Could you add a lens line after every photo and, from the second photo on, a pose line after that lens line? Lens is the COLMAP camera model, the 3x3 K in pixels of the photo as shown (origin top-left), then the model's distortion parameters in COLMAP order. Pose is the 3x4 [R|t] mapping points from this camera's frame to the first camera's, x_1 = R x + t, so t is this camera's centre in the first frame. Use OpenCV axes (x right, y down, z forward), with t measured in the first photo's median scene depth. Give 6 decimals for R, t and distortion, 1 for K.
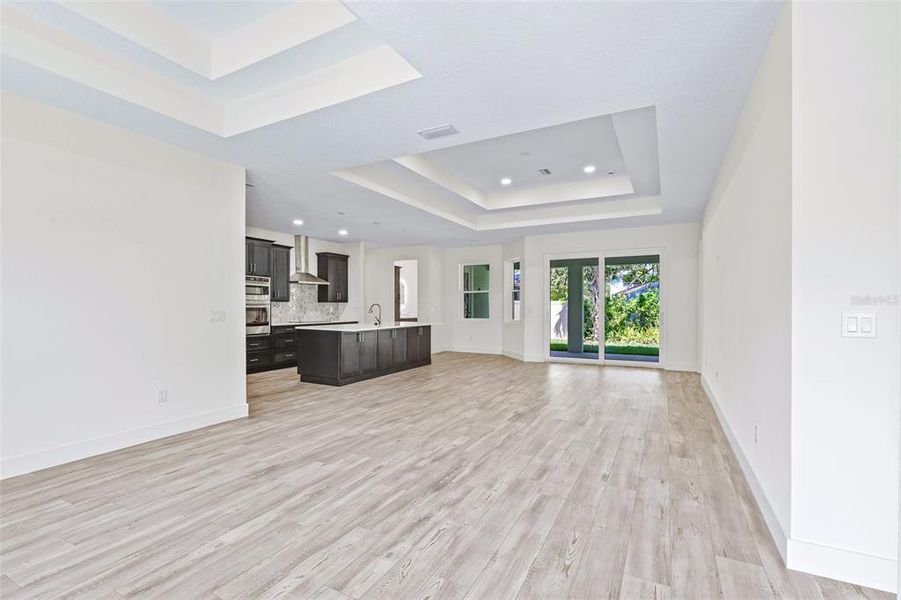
lens RADIAL K [[407.4, 0, 448.4], [0, 407.4, 313.1], [0, 0, 1]] dist [0.000322, 0.000268]
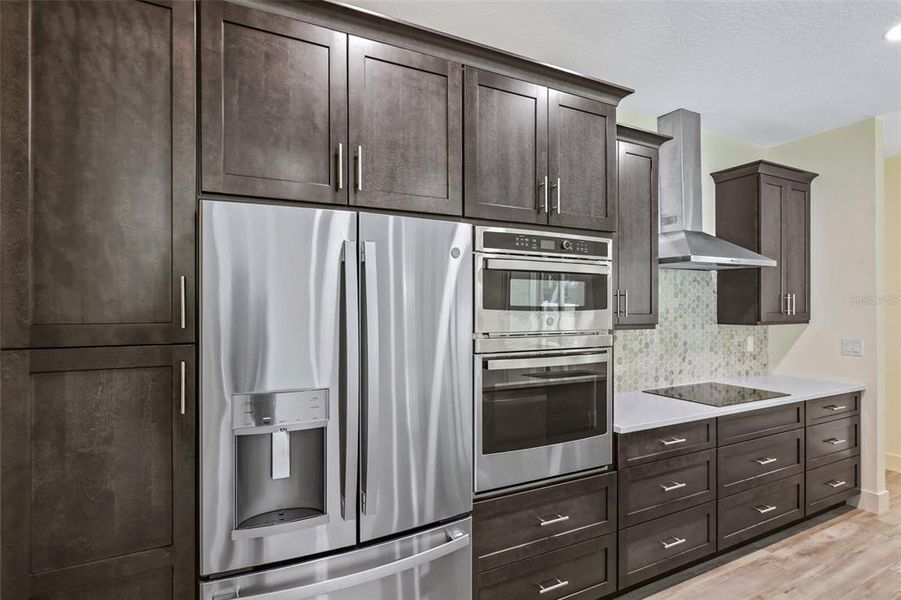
lens RADIAL K [[444.5, 0, 443.0], [0, 444.5, 311.3], [0, 0, 1]] dist [-0.000969, 0.001047]
pose [[0.817236, -0.001047, -0.576302, -0.297618], [-0.005239, 0.999944, -0.009246, -0.032932], [0.576279, 0.010575, 0.817184, 0.586584]]
